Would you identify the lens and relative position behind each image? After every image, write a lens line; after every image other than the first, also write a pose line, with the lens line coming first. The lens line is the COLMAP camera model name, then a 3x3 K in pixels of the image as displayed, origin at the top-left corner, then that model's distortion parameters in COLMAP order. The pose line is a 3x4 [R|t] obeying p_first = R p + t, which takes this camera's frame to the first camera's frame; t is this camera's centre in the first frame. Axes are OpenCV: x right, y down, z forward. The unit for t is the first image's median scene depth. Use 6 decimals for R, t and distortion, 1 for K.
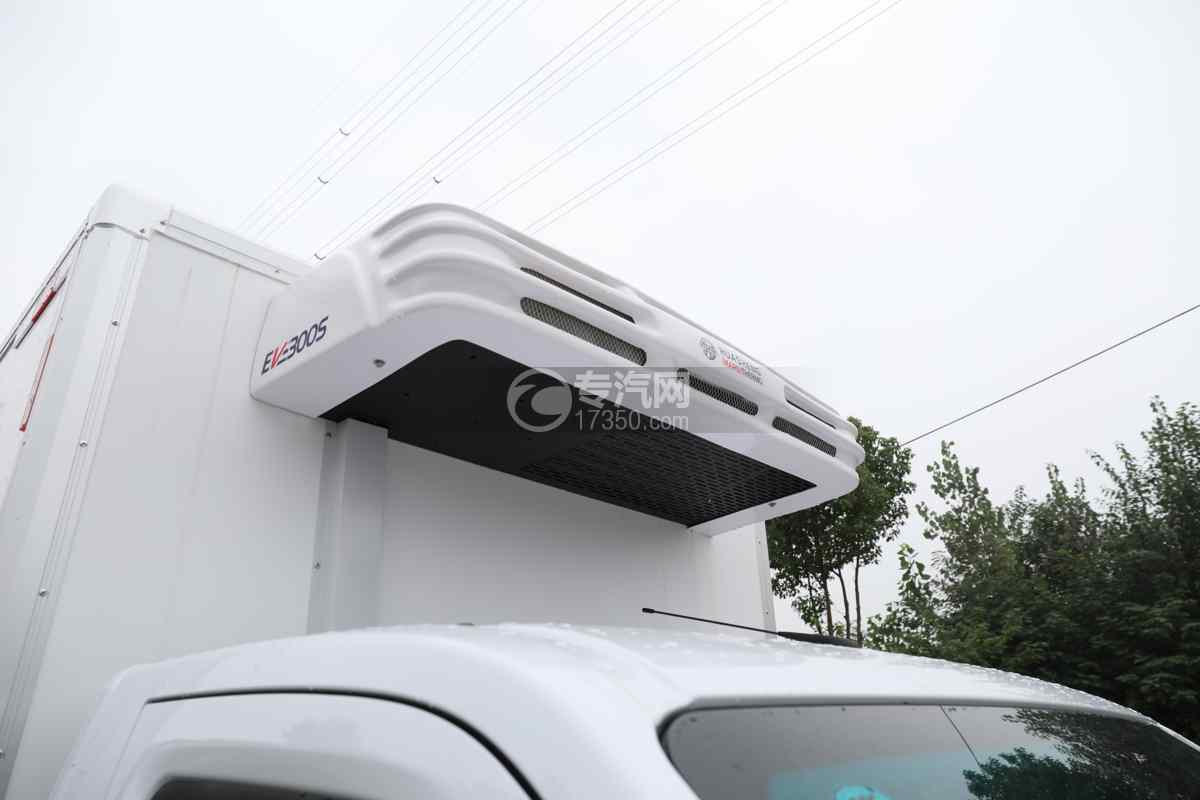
lens RADIAL K [[805.6, 0, 596.2], [0, 805.6, 406.3], [0, 0, 1]] dist [-0.078307, 0.063105]
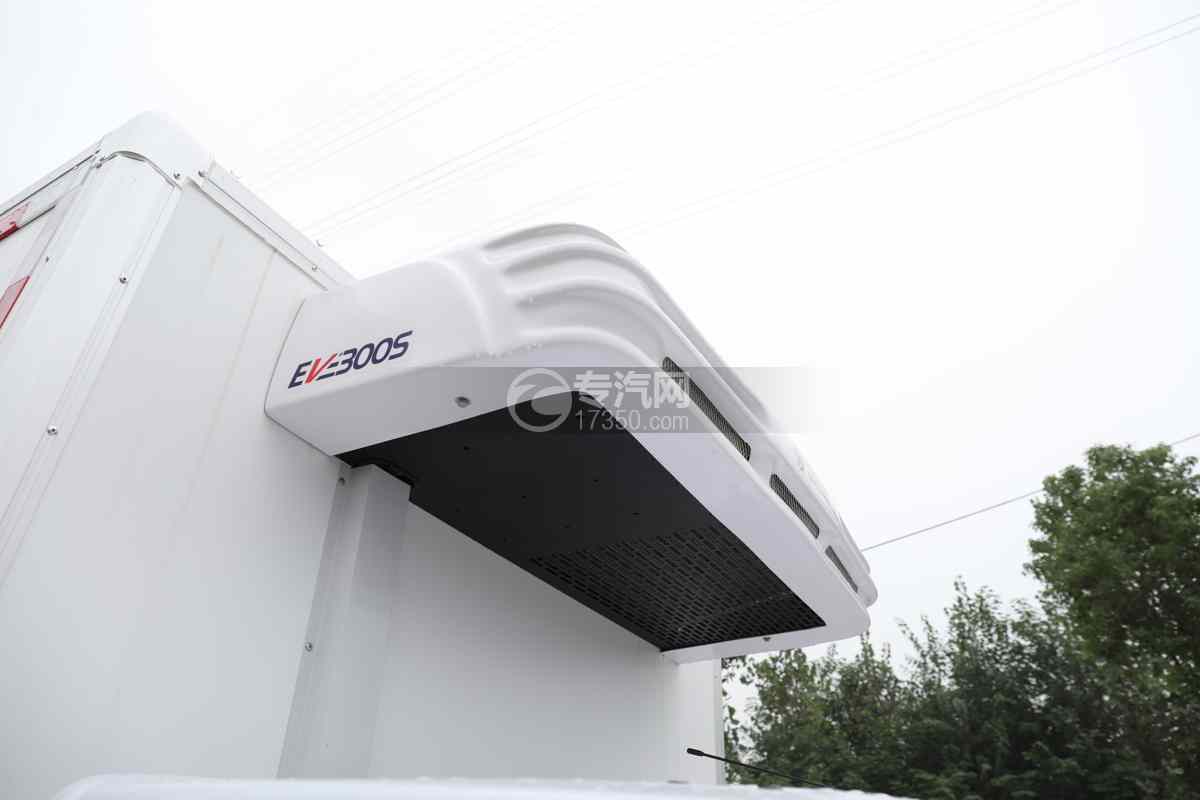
lens RADIAL K [[805.6, 0, 588.8], [0, 805.6, 415.5], [0, 0, 1]] dist [-0.078307, 0.063105]
pose [[0.966592, 0.185365, 0.177030, -0.019883], [-0.162358, 0.977212, -0.136739, 0.003323], [-0.198343, 0.103428, 0.974660, 0.013680]]
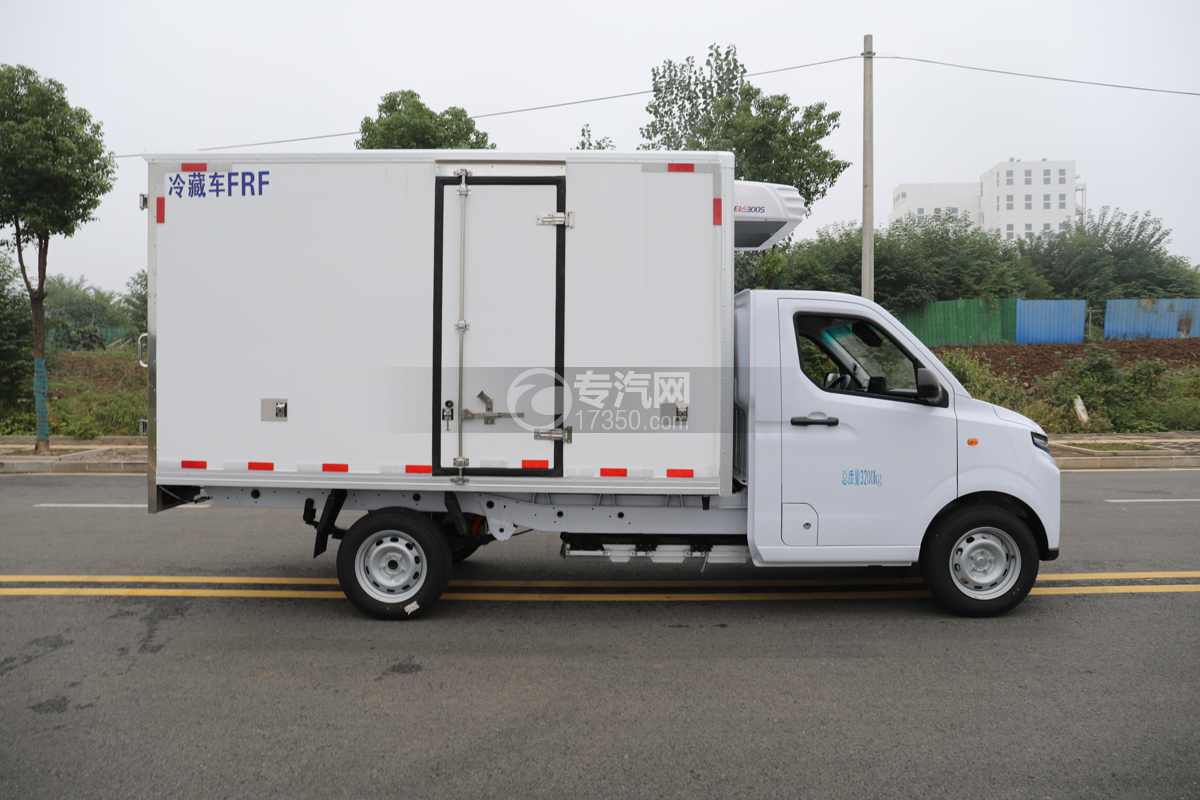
lens RADIAL K [[805.6, 0, 590.7], [0, 805.6, 391.1], [0, 0, 1]] dist [-0.078307, 0.063105]
pose [[0.720846, 0.024100, 0.692677, -0.227834], [-0.316238, 0.900740, 0.297760, -0.012213], [-0.616745, -0.433690, 0.656916, -0.090760]]
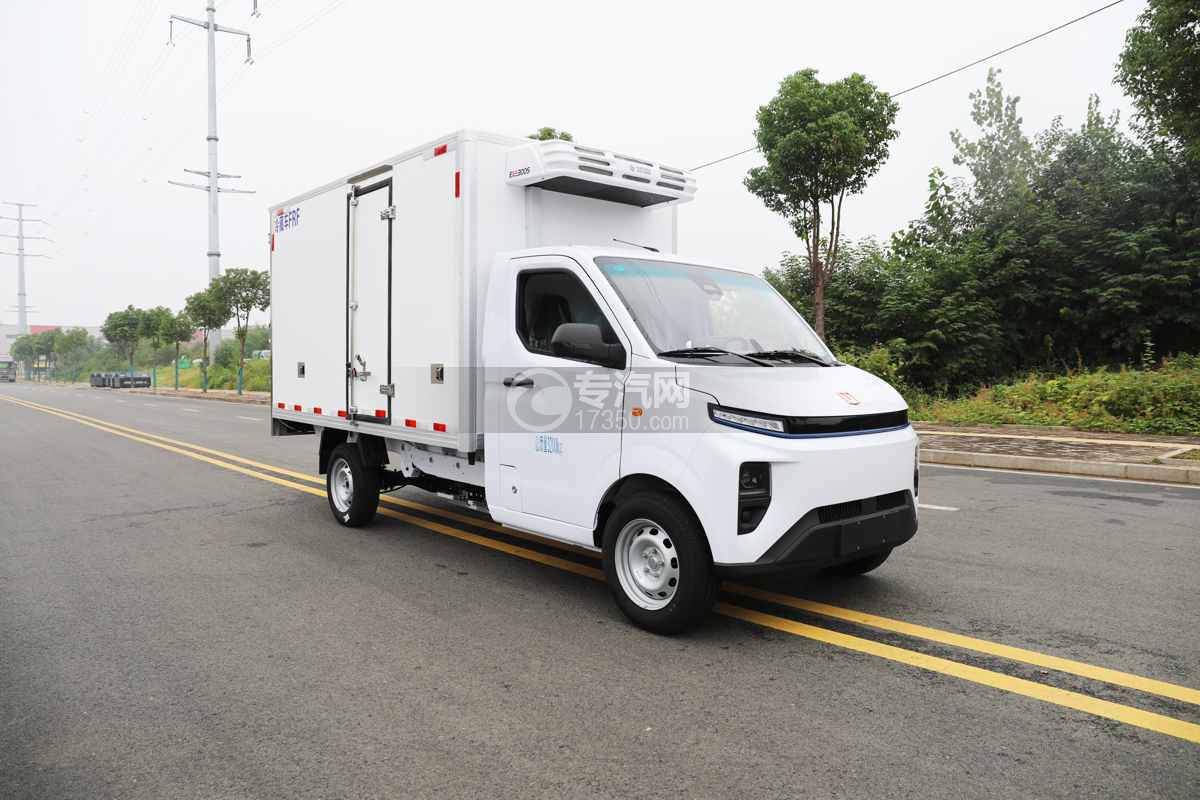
lens RADIAL K [[805.6, 0, 590.5], [0, 805.6, 388.6], [0, 0, 1]] dist [-0.078307, 0.063105]
pose [[0.995806, 0.037378, -0.083511, 0.020277], [0.004008, 0.894052, 0.447946, -0.055314], [0.091407, -0.446402, 0.890152, -0.182156]]
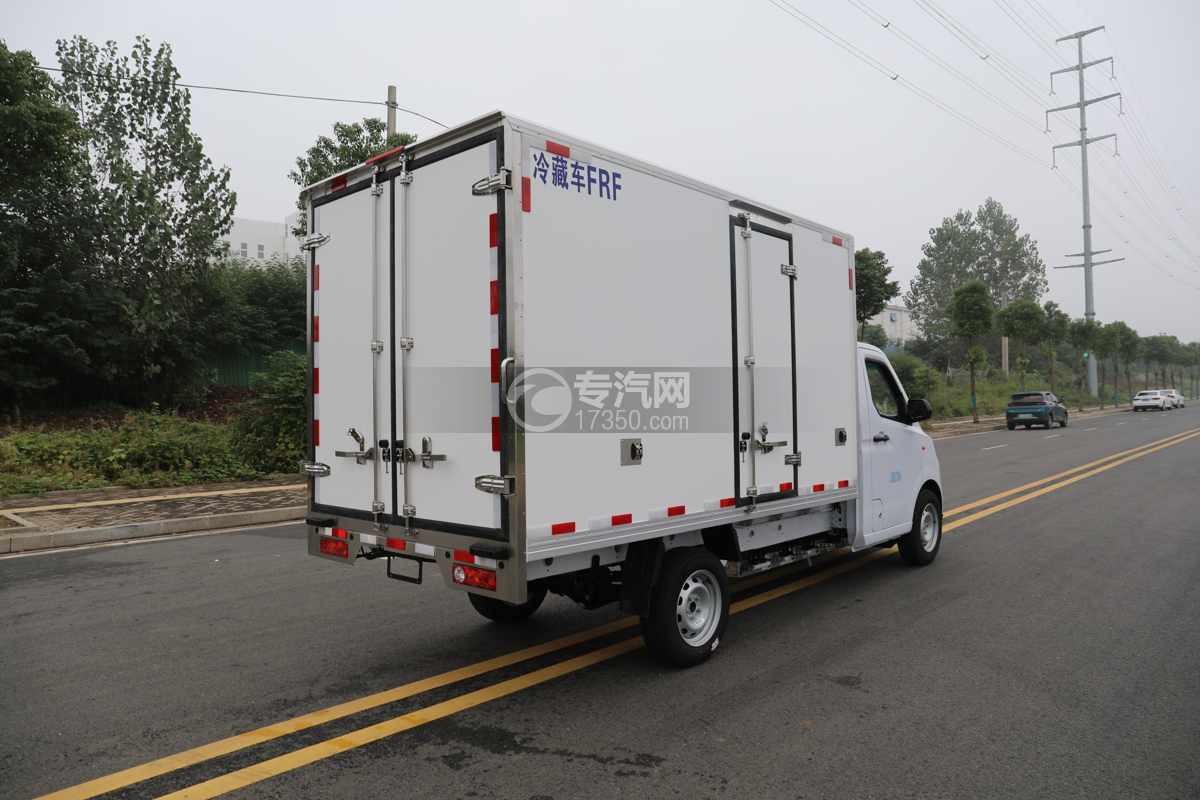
lens RADIAL K [[805.6, 0, 585.9], [0, 805.6, 397.9], [0, 0, 1]] dist [-0.078307, 0.063105]
pose [[-0.029641, 0.046670, 0.998470, -0.335416], [-0.405199, 0.912591, -0.054685, 0.094924], [-0.913748, -0.406200, -0.008139, 0.135058]]
